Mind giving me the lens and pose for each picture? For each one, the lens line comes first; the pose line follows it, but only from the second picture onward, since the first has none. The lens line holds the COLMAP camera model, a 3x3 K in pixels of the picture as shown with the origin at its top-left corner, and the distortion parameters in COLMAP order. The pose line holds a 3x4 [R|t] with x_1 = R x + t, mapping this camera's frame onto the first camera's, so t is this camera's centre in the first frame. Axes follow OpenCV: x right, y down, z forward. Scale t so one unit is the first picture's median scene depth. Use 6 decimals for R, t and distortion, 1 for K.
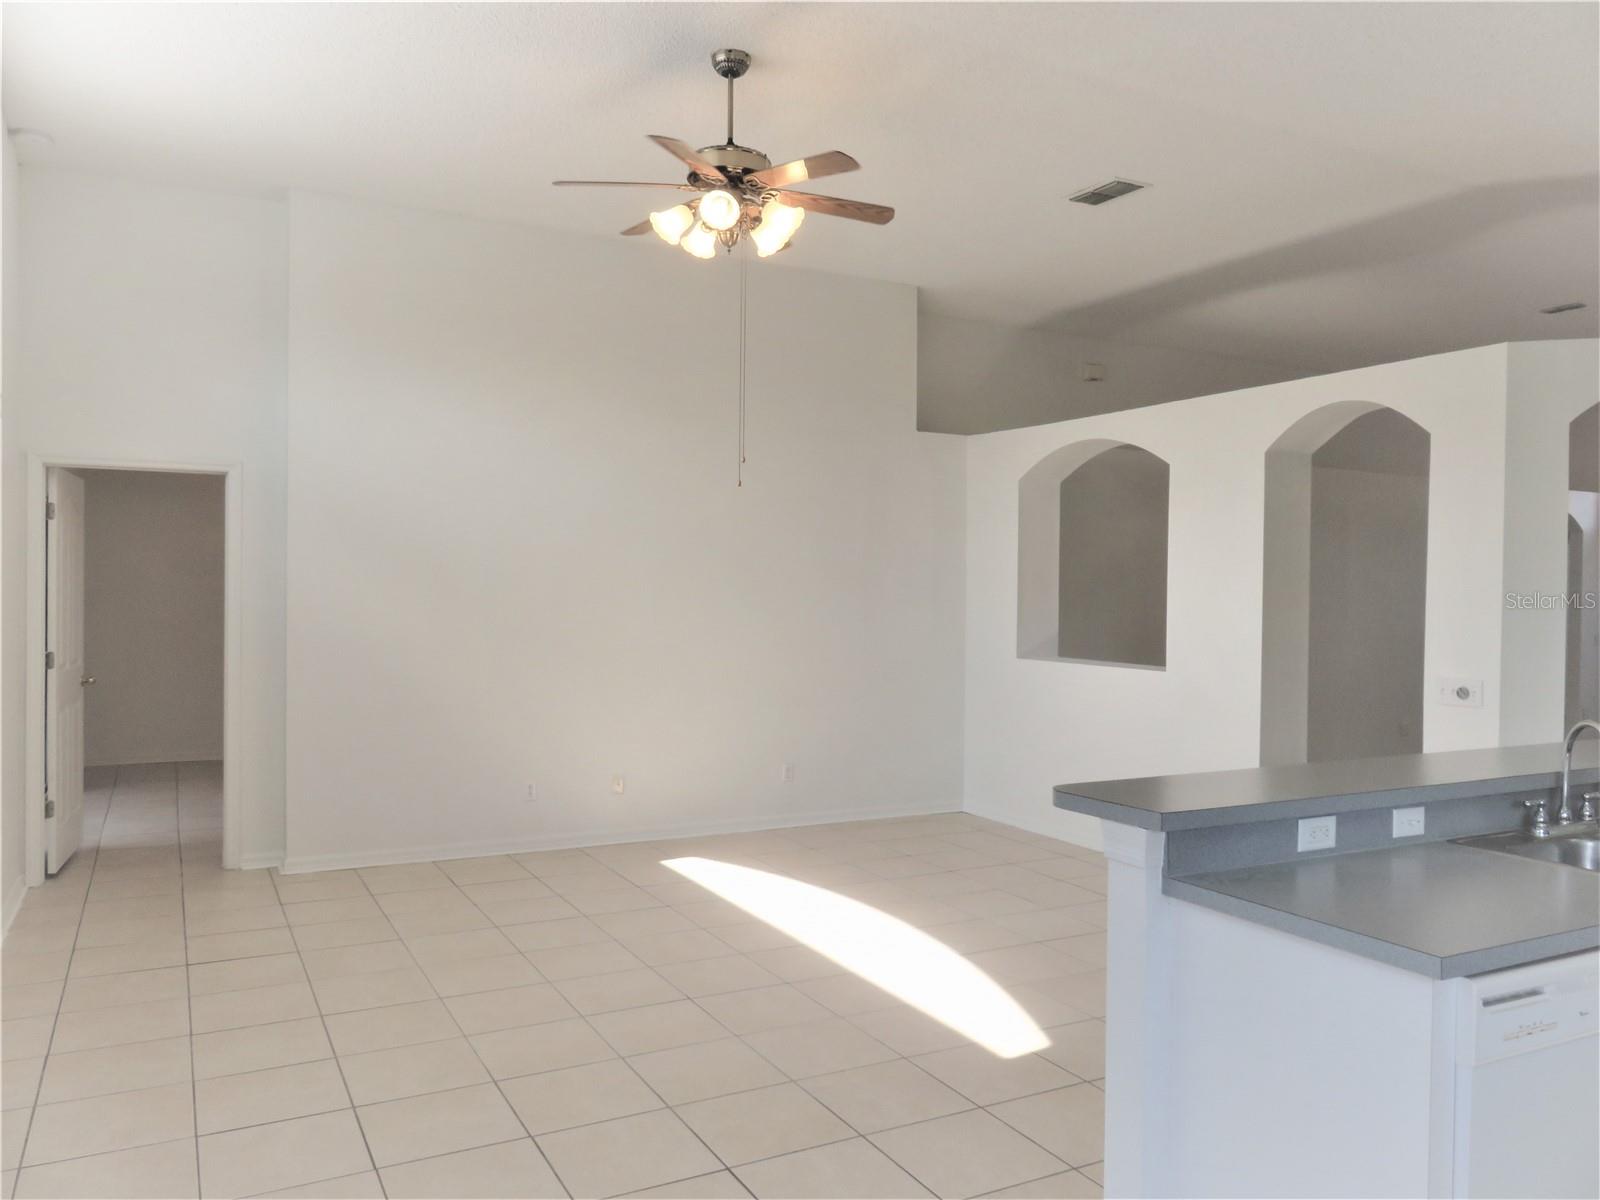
lens RADIAL K [[1194.5, 0, 800.0], [0, 1194.5, 600.0], [0, 0, 1]] dist [-0.024013, 0.003256]
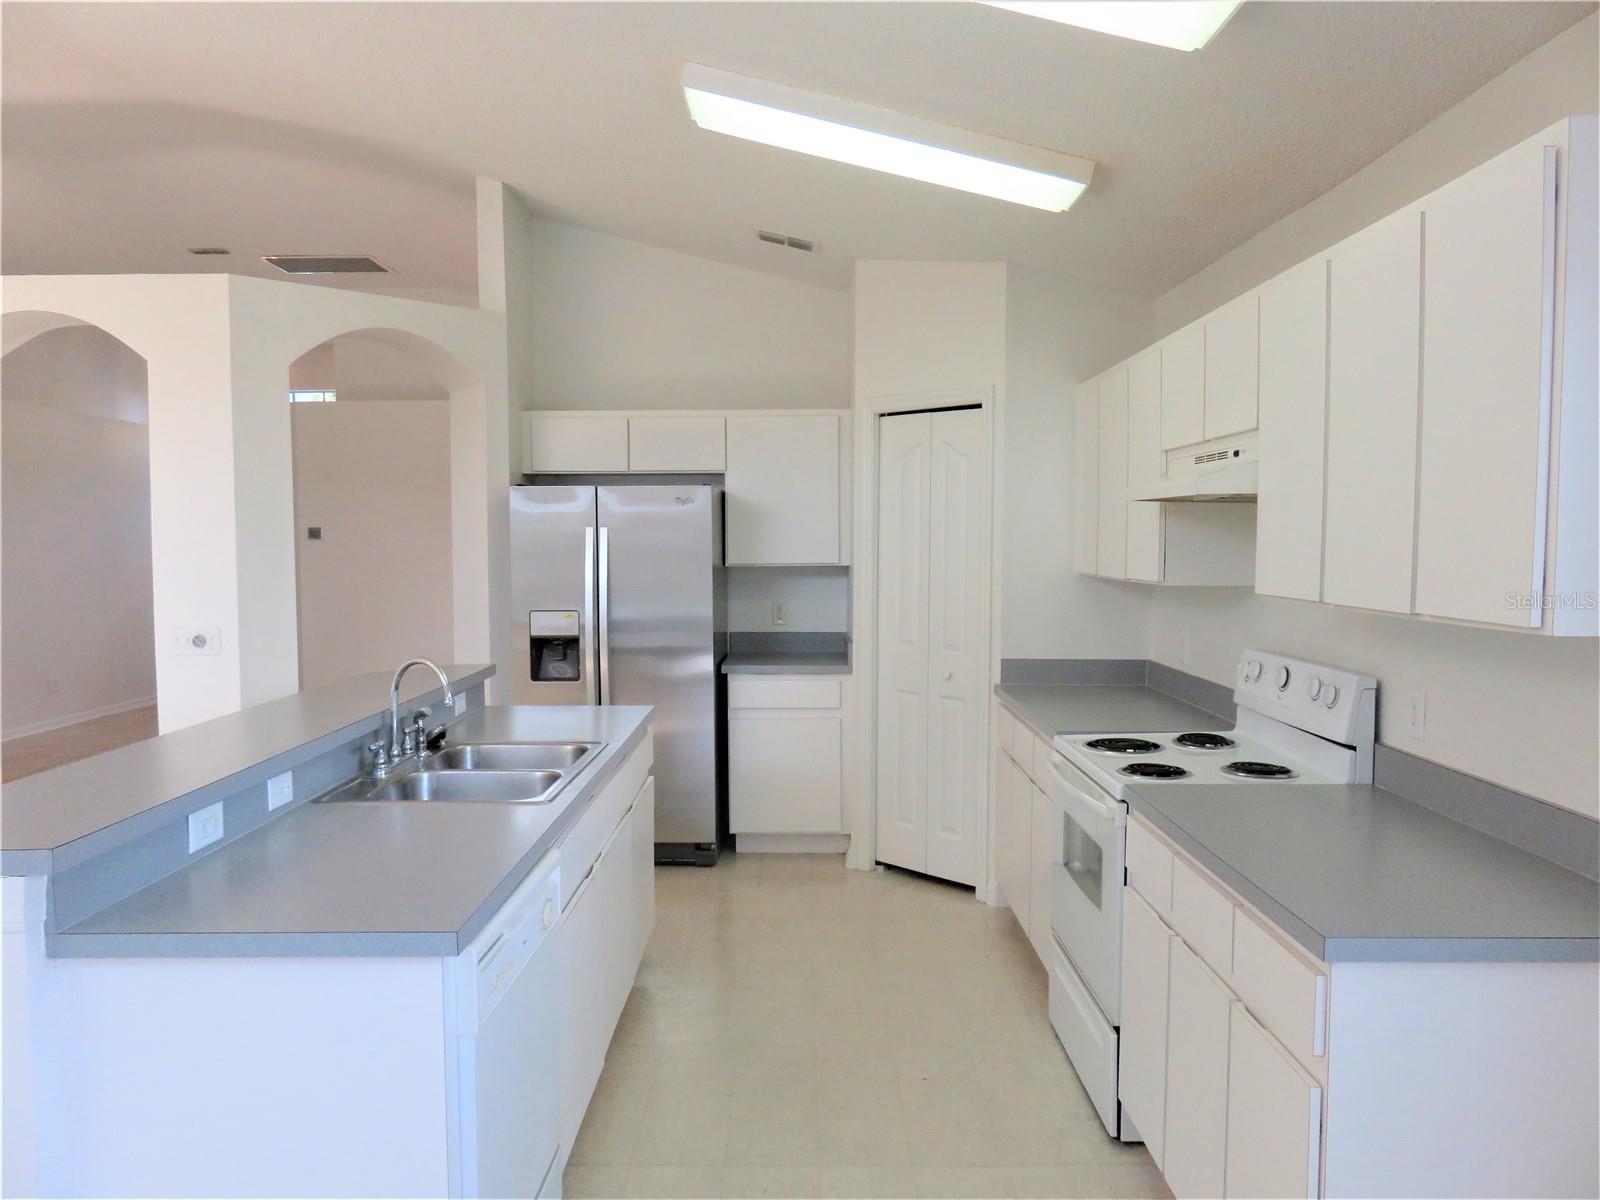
lens RADIAL K [[1194.5, 0, 800.0], [0, 1194.5, 600.0], [0, 0, 1]] dist [-0.024013, 0.003256]
pose [[0.465553, -0.065491, 0.882593, -0.087528], [0.022095, 0.997808, 0.062385, -0.004863], [-0.884744, -0.009542, 0.465979, 0.220293]]
